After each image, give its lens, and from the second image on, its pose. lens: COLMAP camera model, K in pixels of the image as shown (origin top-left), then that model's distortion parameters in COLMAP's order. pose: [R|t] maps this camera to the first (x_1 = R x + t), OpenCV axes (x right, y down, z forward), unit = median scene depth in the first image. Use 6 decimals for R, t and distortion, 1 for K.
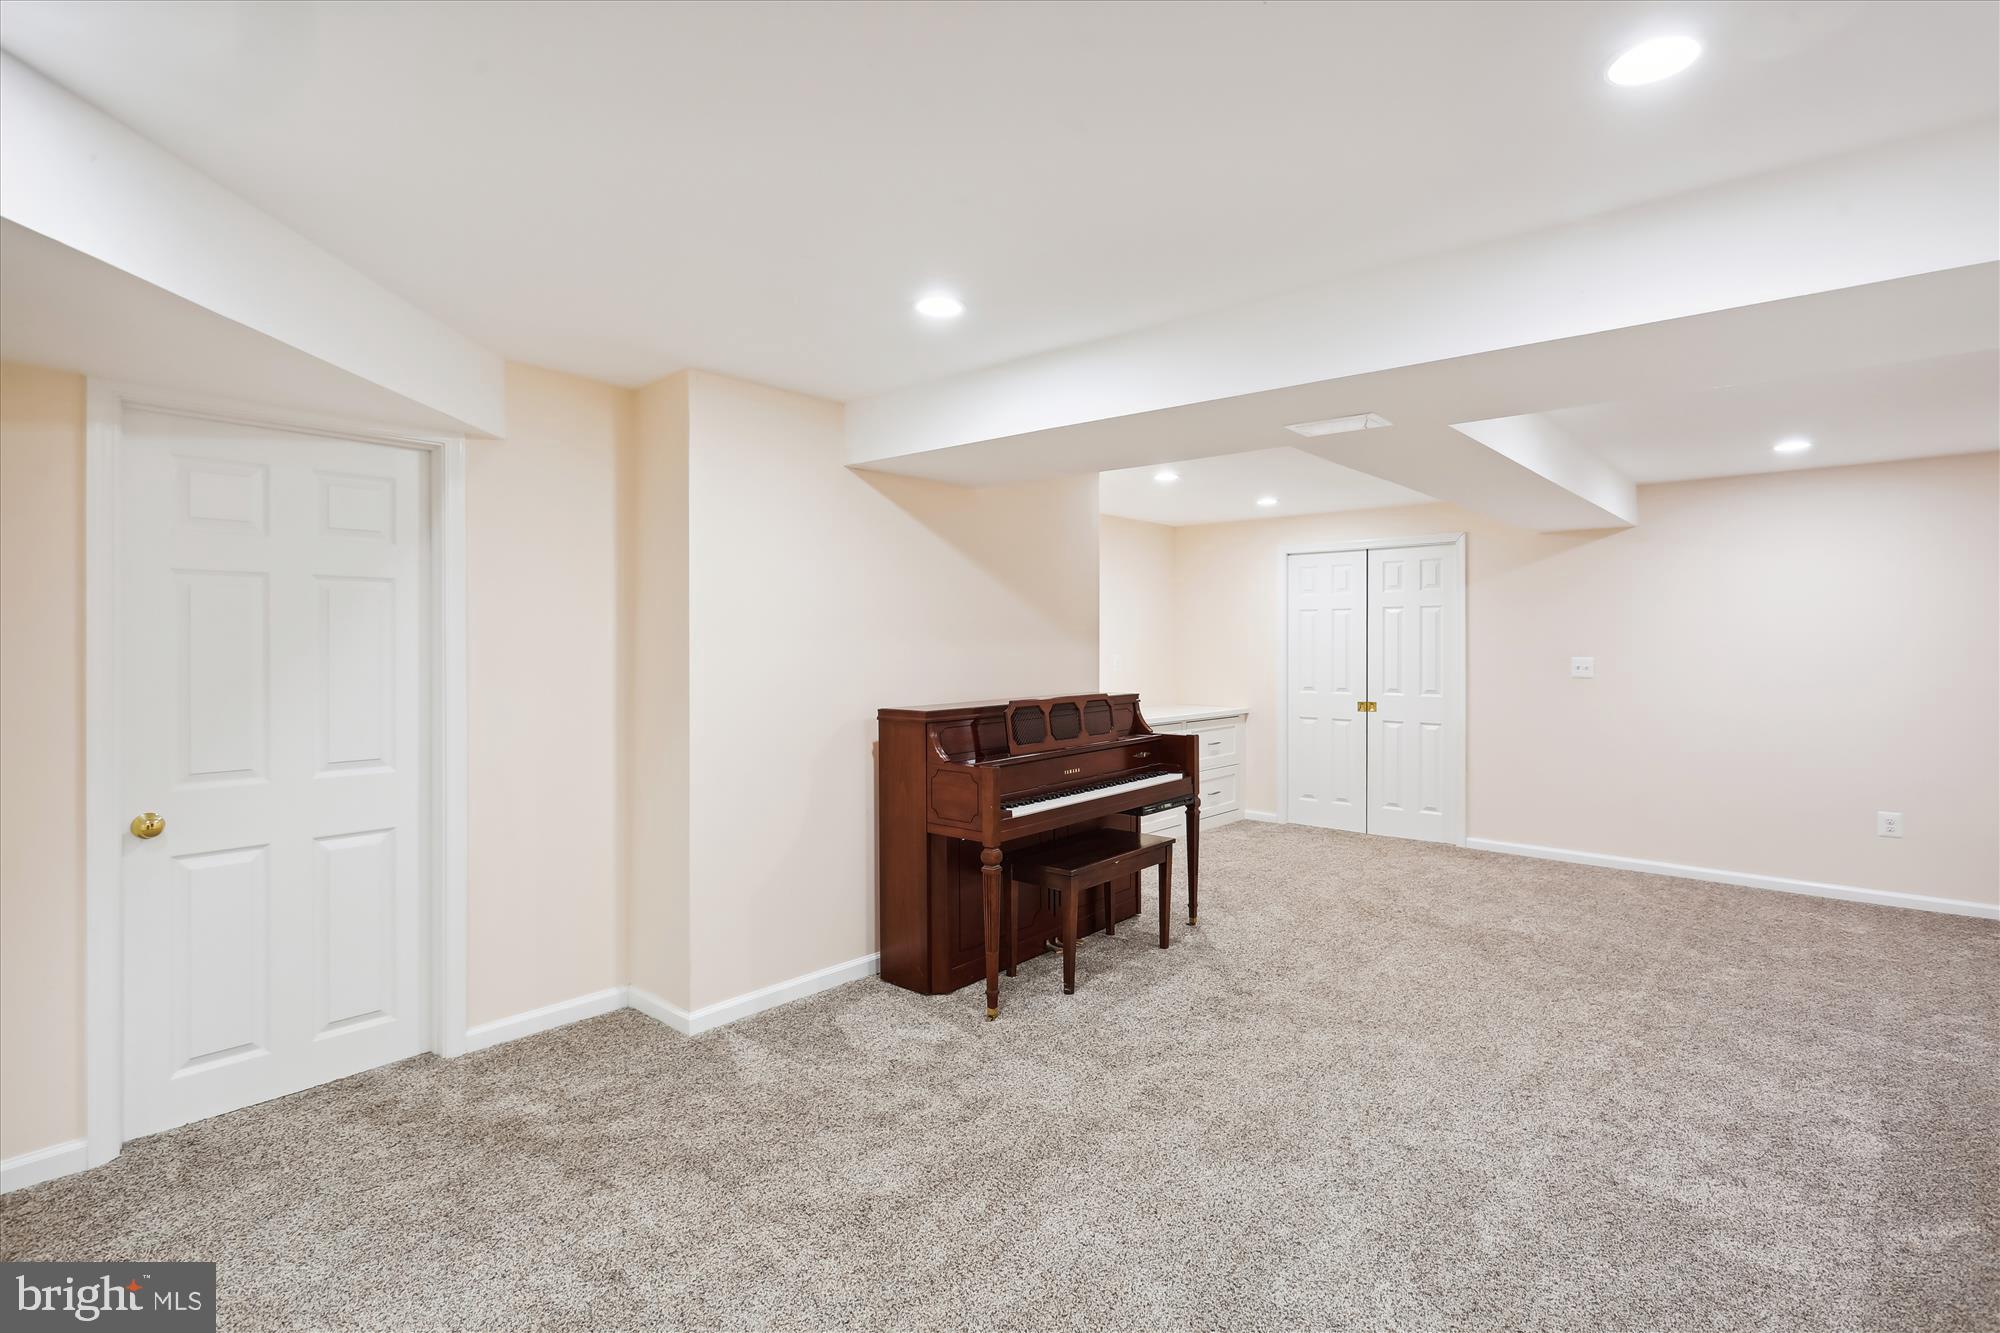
lens RADIAL K [[951.5, 0, 997.9], [0, 951.5, 651.0], [0, 0, 1]] dist [-0.021344, 0.001300]
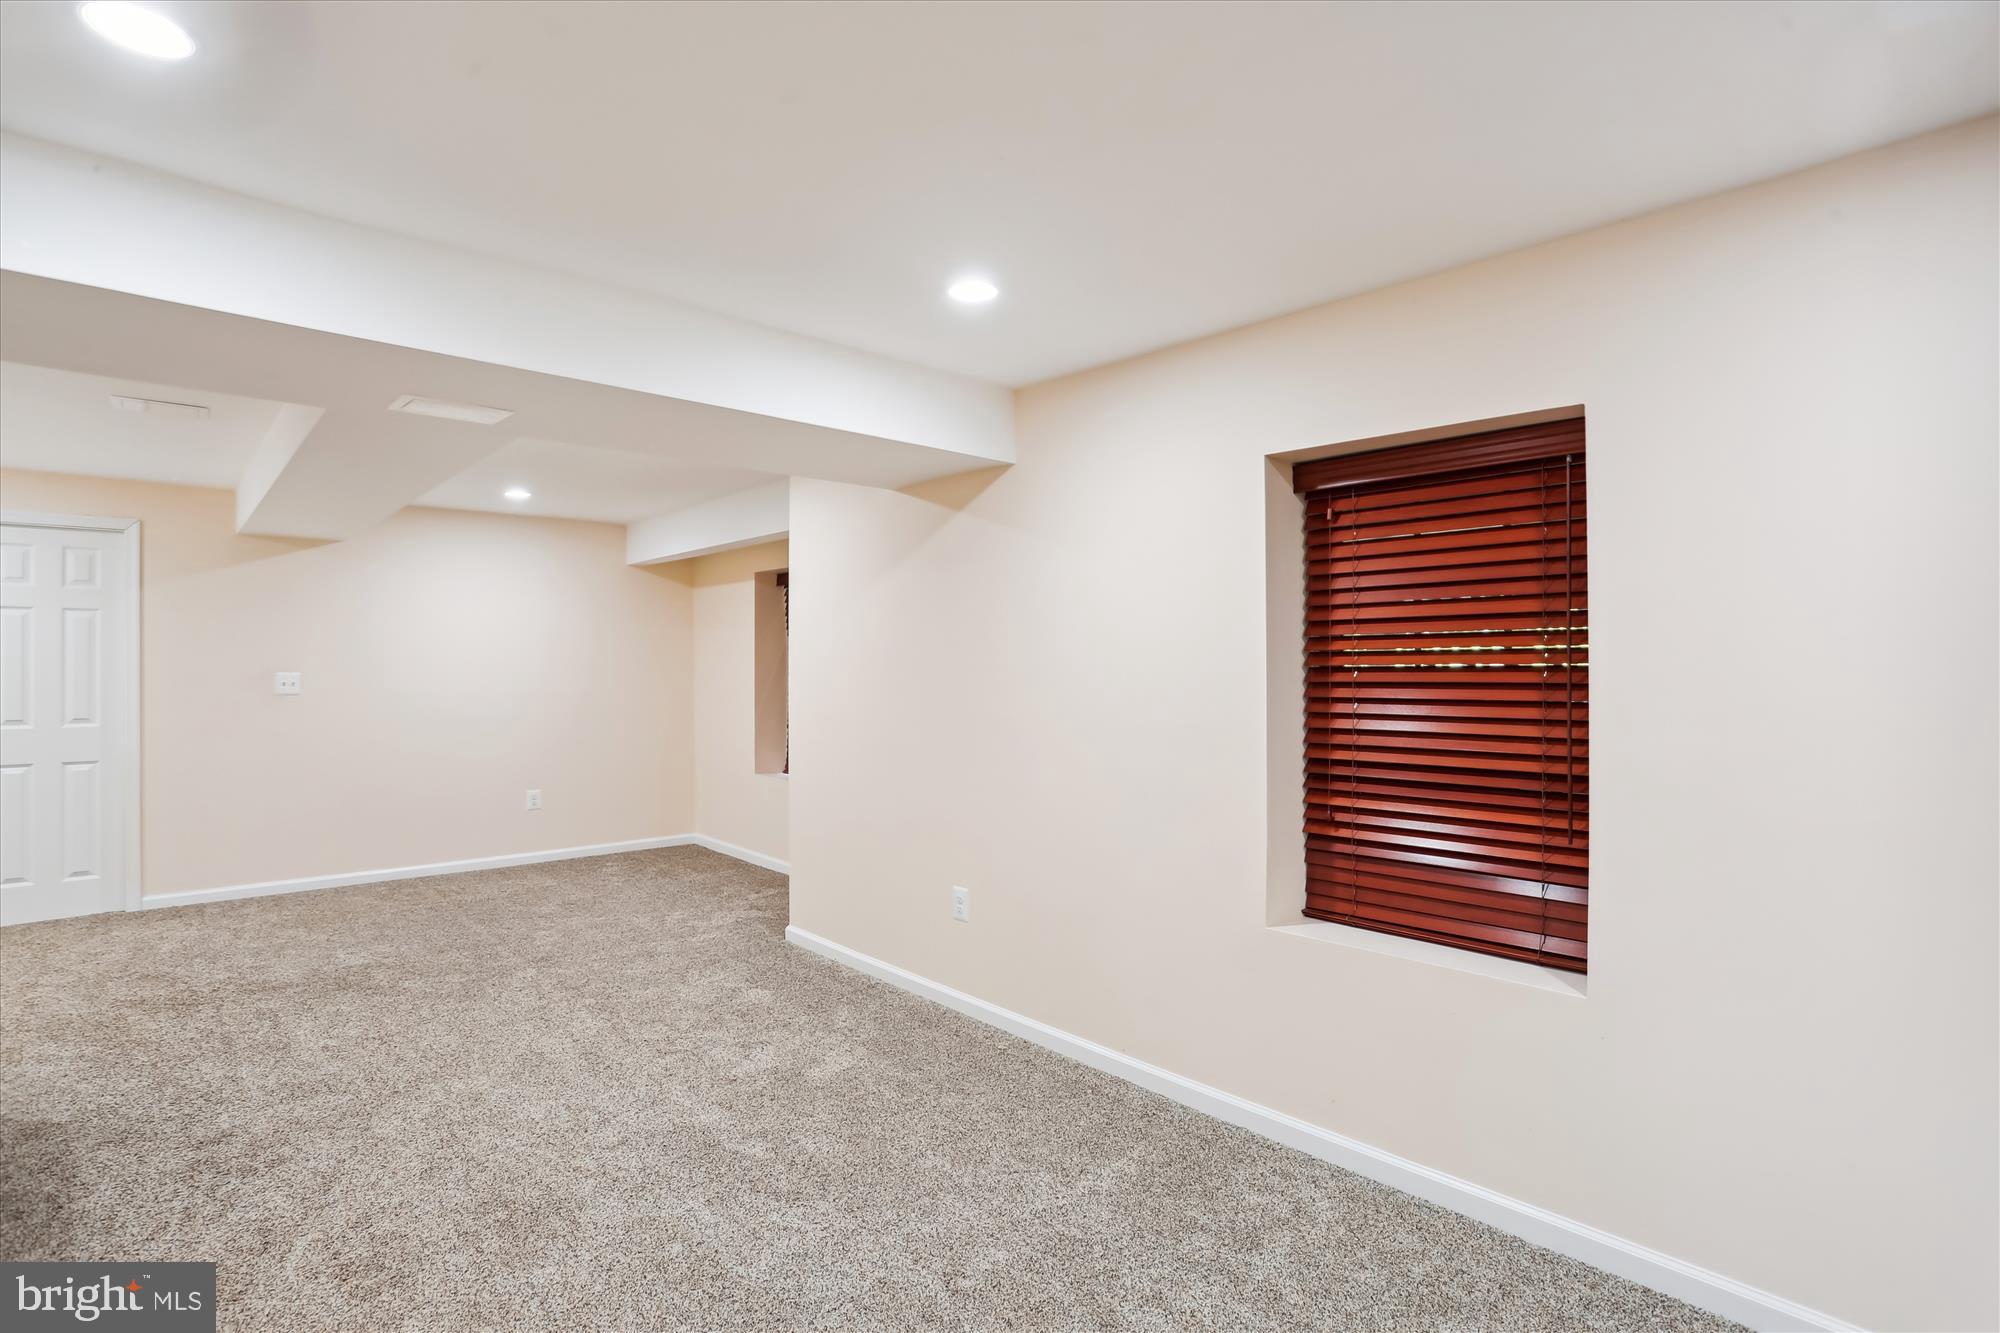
lens RADIAL K [[951.5, 0, 997.6], [0, 951.5, 668.5], [0, 0, 1]] dist [-0.021344, 0.001300]
pose [[0.110347, -0.008793, 0.993854, -0.354841], [0.006475, 0.999946, 0.008128, -0.000835], [-0.993872, 0.005539, 0.110398, 0.304873]]
